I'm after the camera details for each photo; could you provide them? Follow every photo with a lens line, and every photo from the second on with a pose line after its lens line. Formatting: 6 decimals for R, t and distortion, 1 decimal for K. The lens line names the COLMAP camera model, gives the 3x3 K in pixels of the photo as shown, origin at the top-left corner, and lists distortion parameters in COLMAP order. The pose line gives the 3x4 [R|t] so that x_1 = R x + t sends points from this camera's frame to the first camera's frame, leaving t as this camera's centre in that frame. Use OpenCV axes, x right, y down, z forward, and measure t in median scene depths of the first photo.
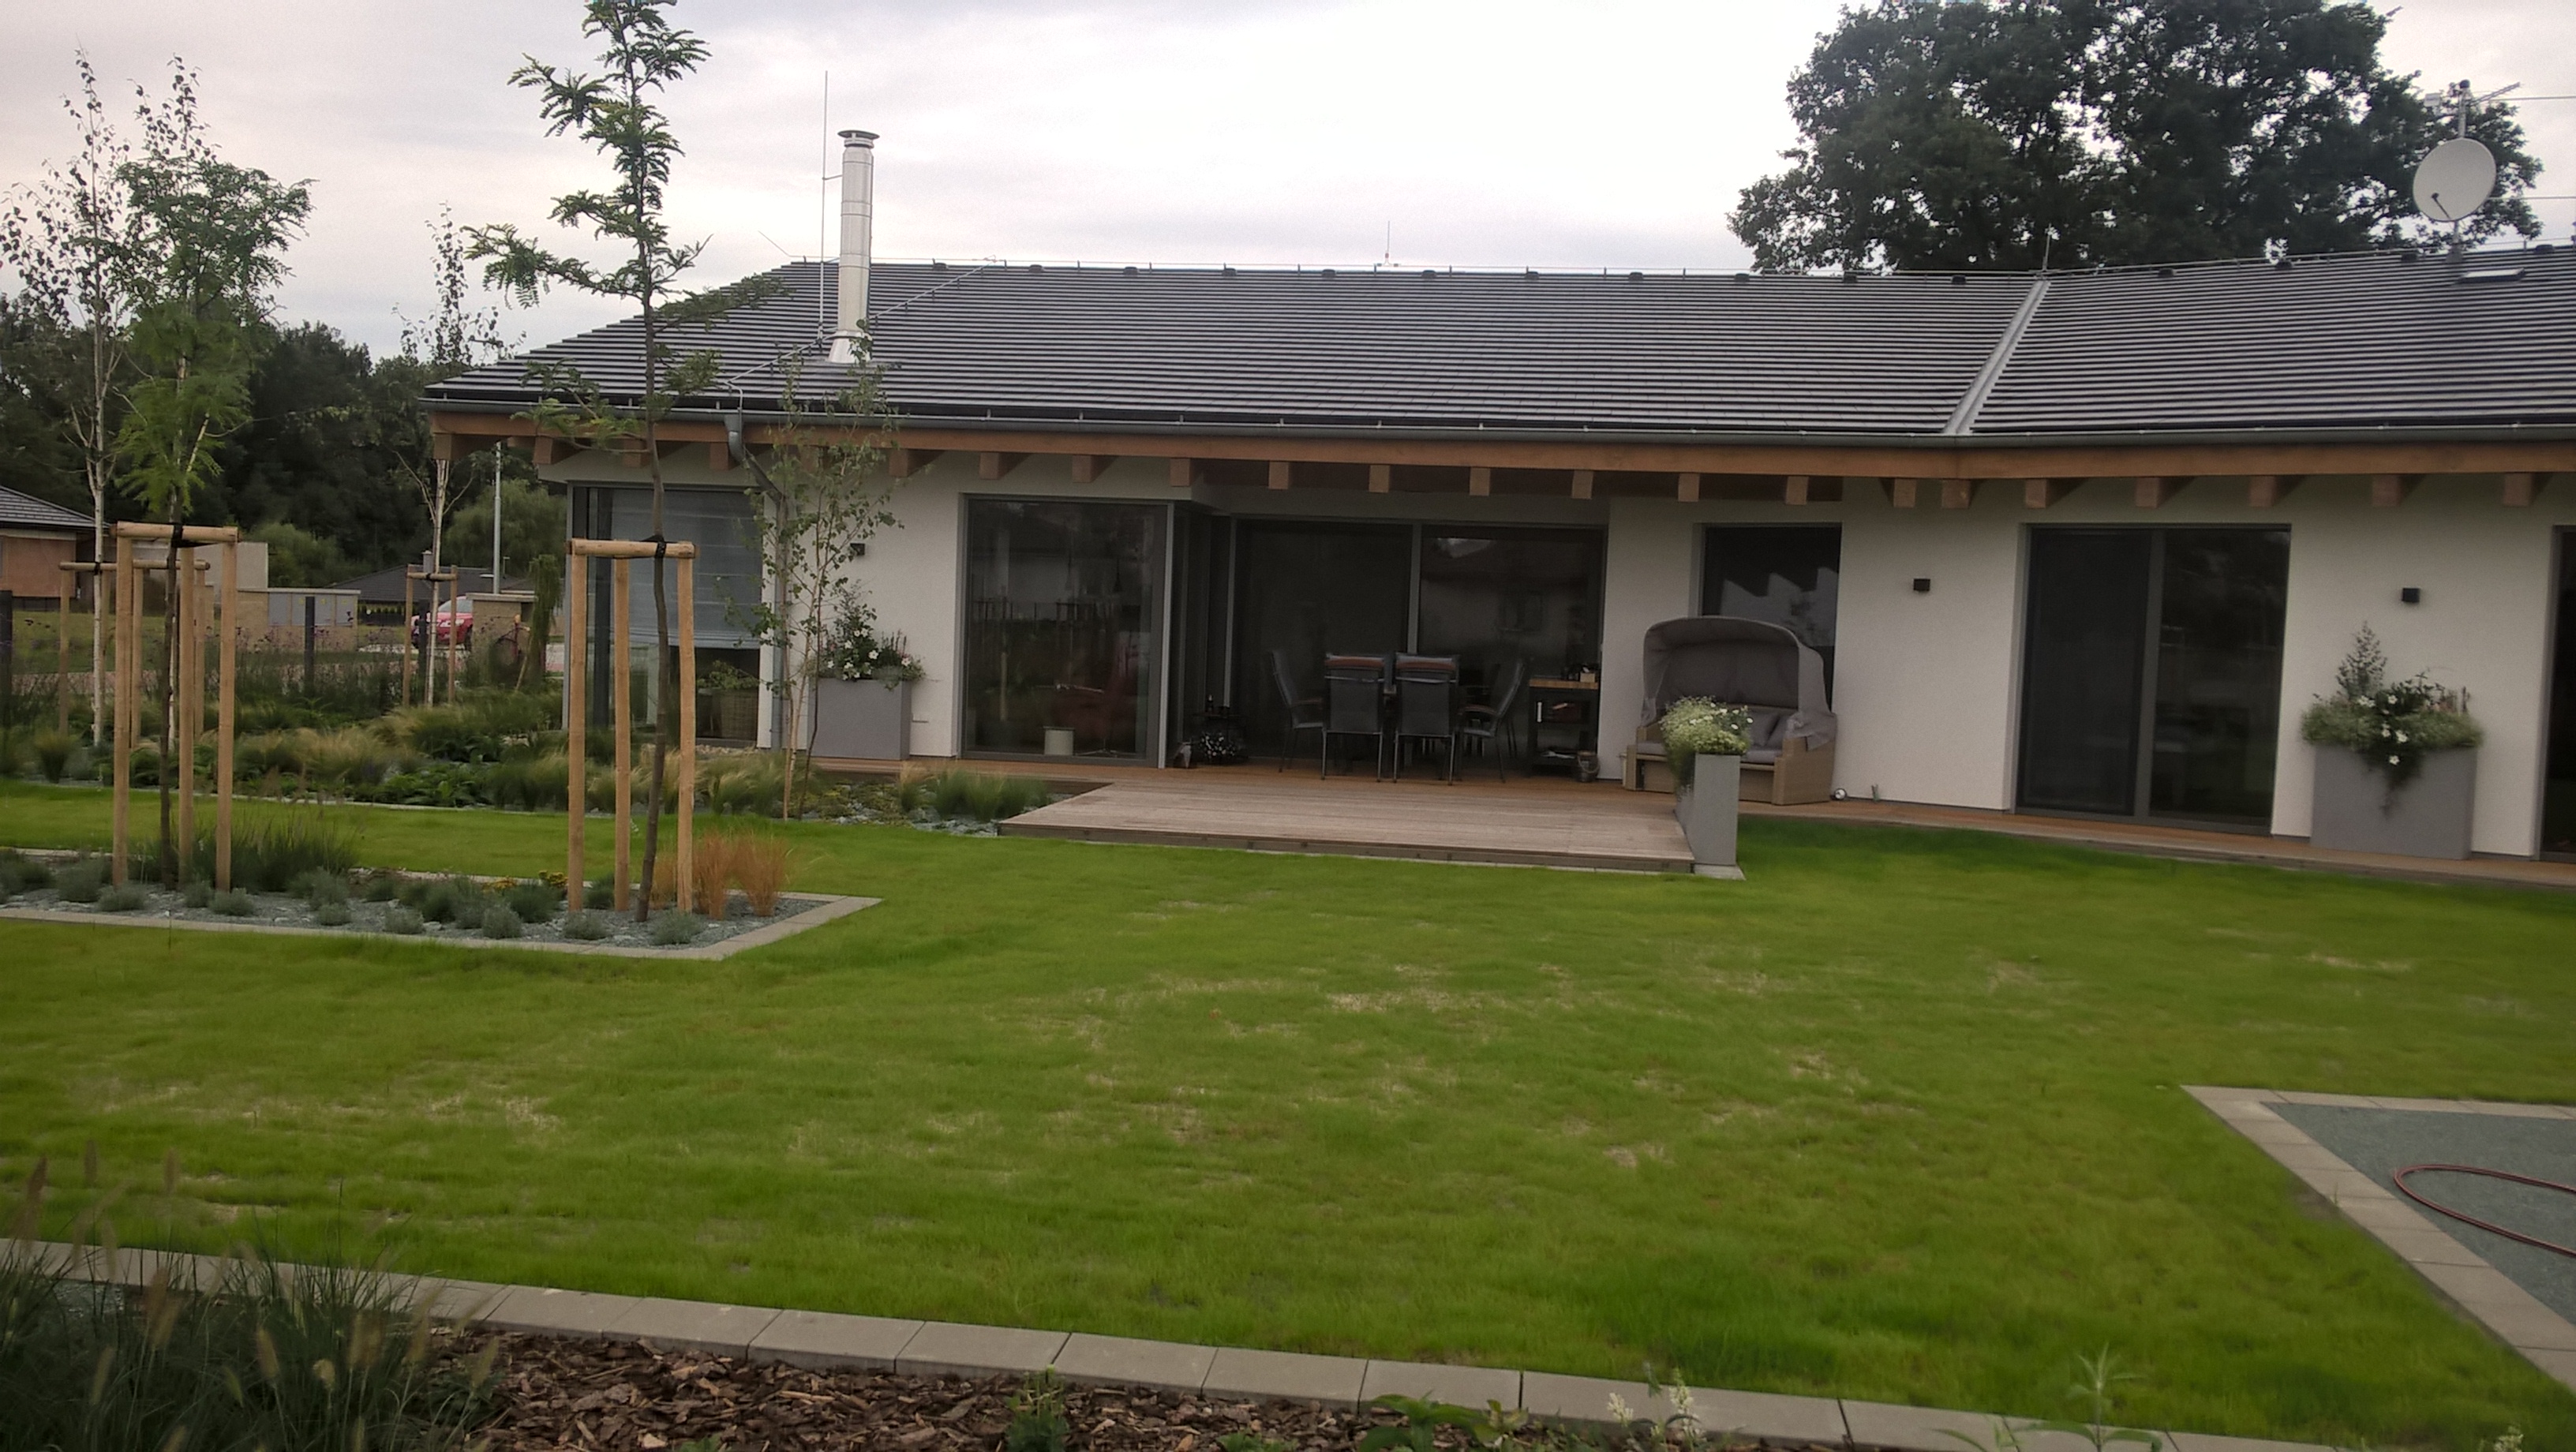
lens RADIAL K [[2081.3, 0, 1276.8], [0, 2081.3, 725.1], [0, 0, 1]] dist [0.026603, -0.094448]
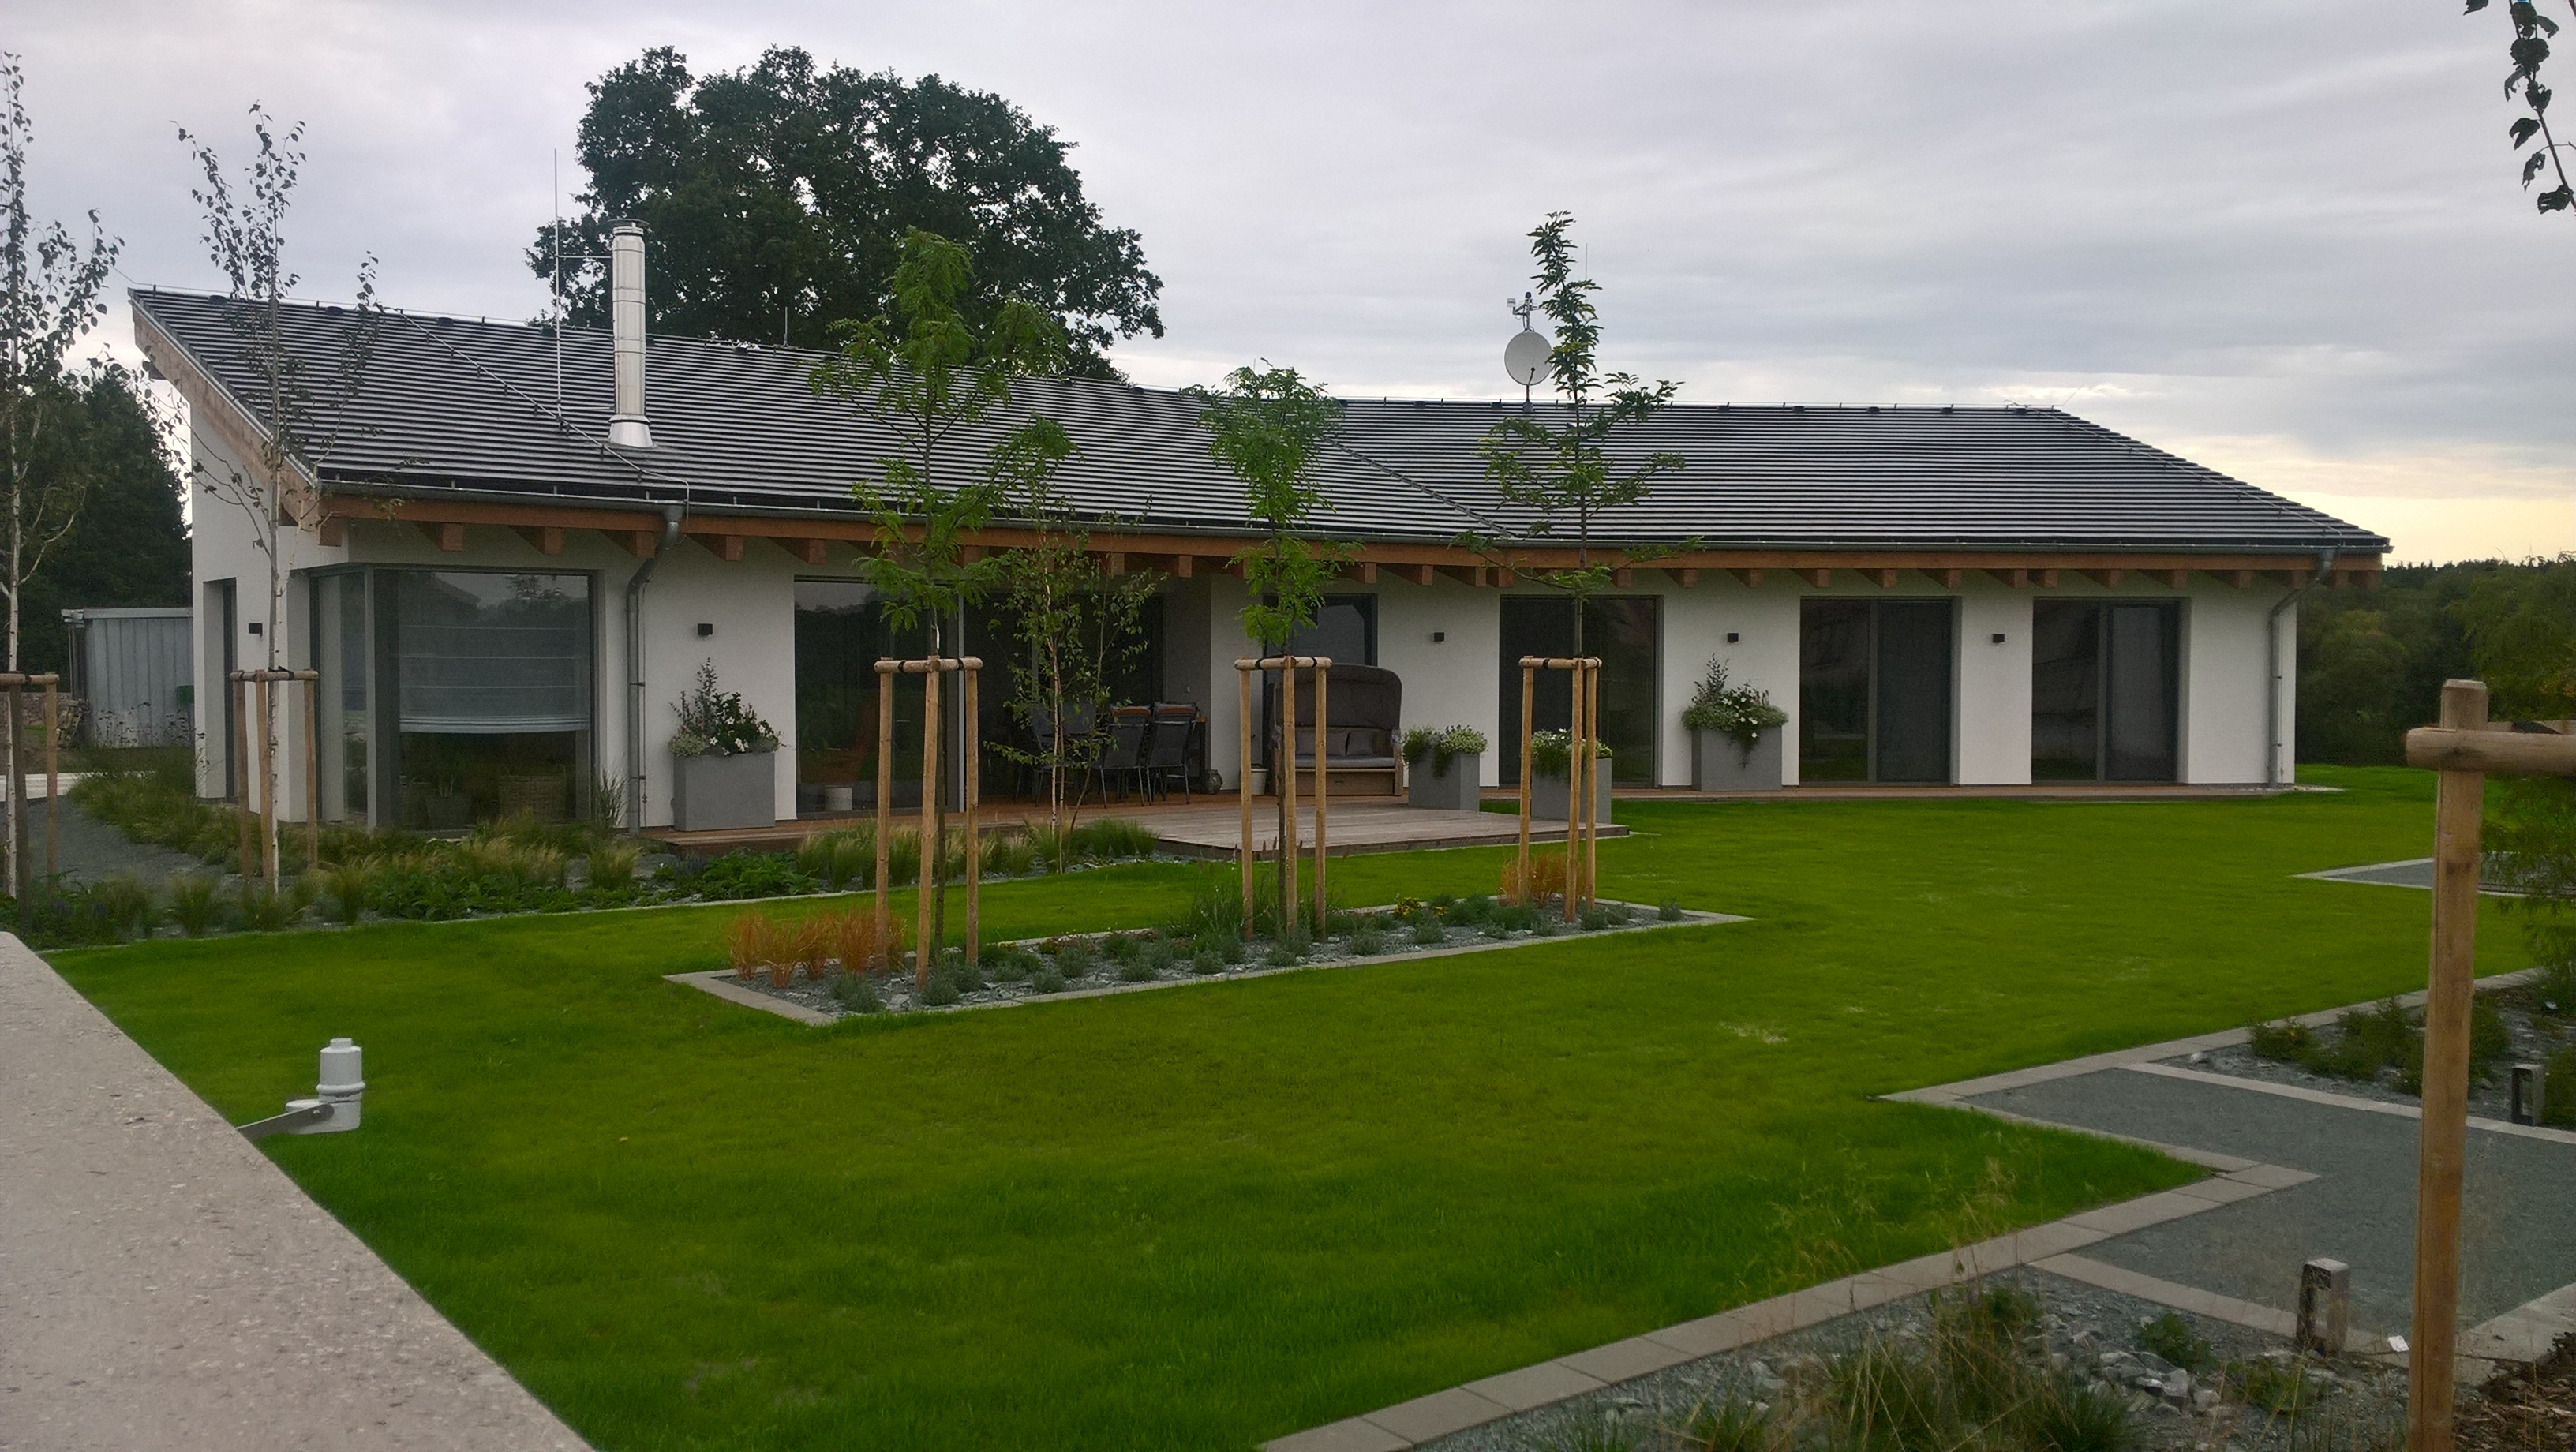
lens RADIAL K [[2088.1, 0, 1291.1], [0, 2088.1, 721.2], [0, 0, 1]] dist [0.080438, -0.129111]
pose [[0.698239, -0.057987, 0.713513, -0.876077], [0.060314, 0.997935, 0.022080, -0.051049], [-0.713320, 0.027618, 0.700294, 0.062289]]
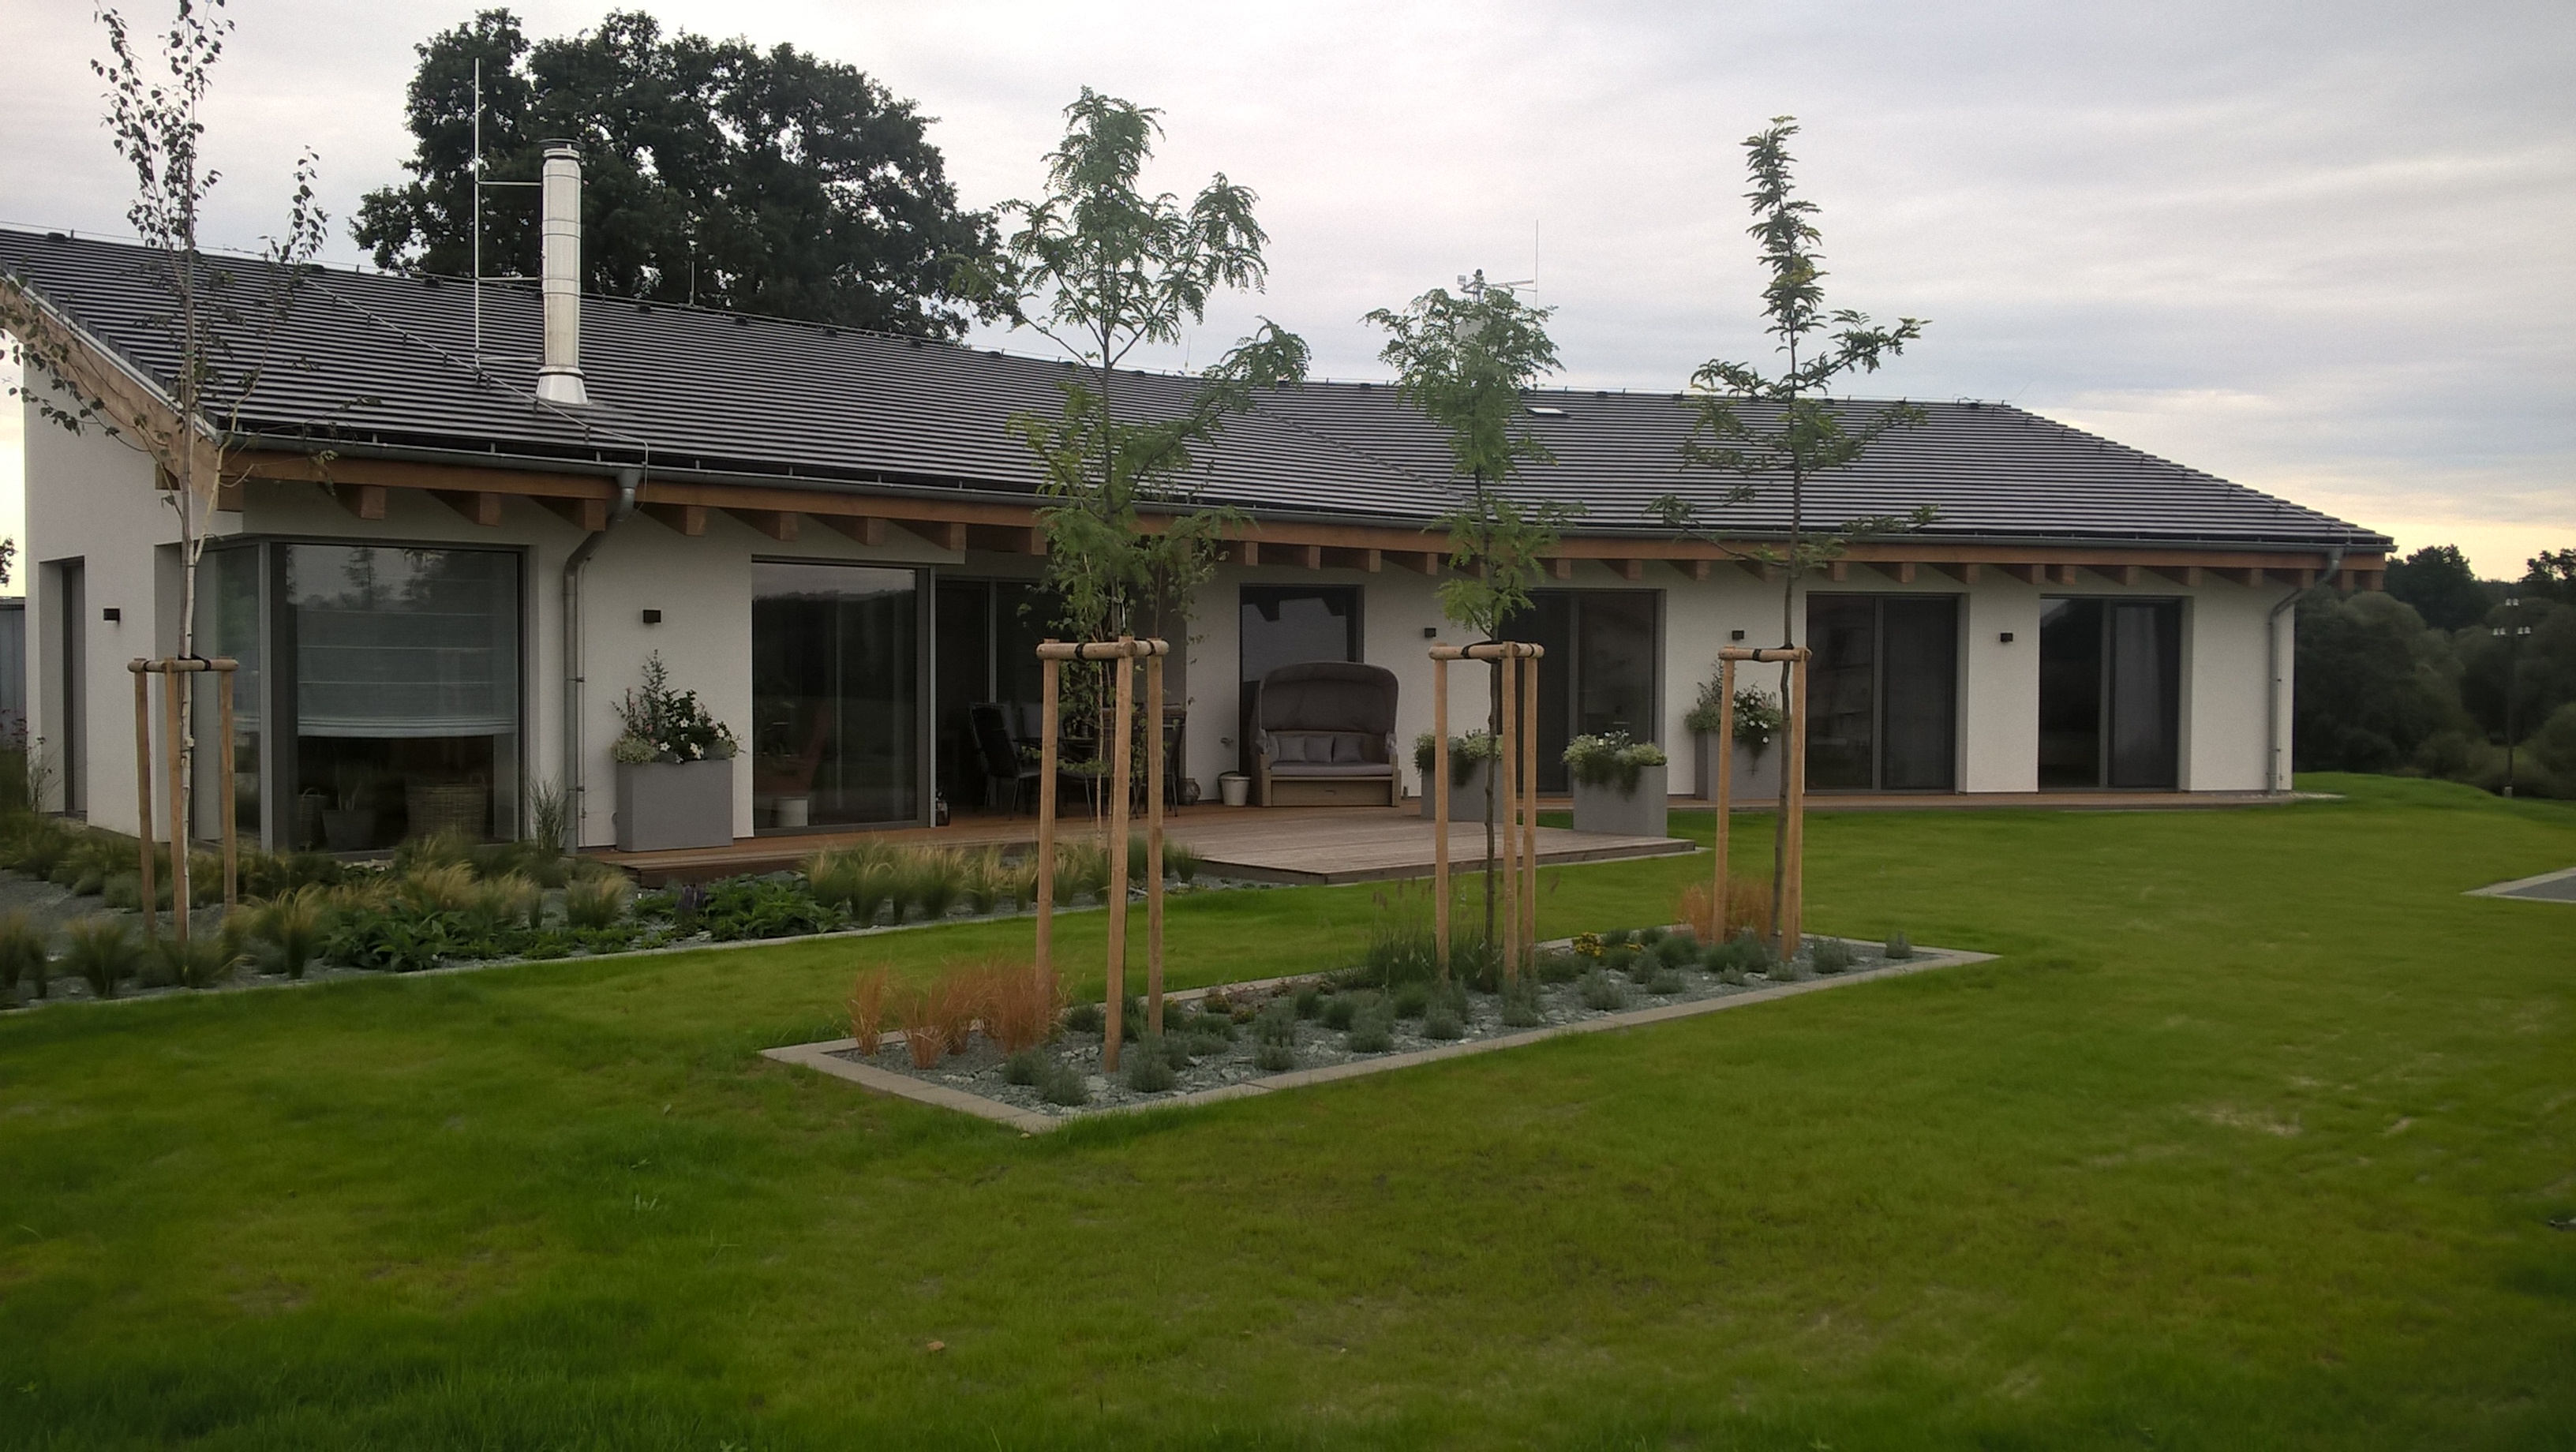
lens RADIAL K [[2081.3, 0, 1272.2], [0, 2081.3, 724.0], [0, 0, 1]] dist [0.026603, -0.094448]
pose [[0.632257, -0.056832, 0.772671, -0.852892], [0.057240, 0.998007, 0.026568, -0.054245], [-0.772641, 0.027430, 0.634250, 0.259585]]
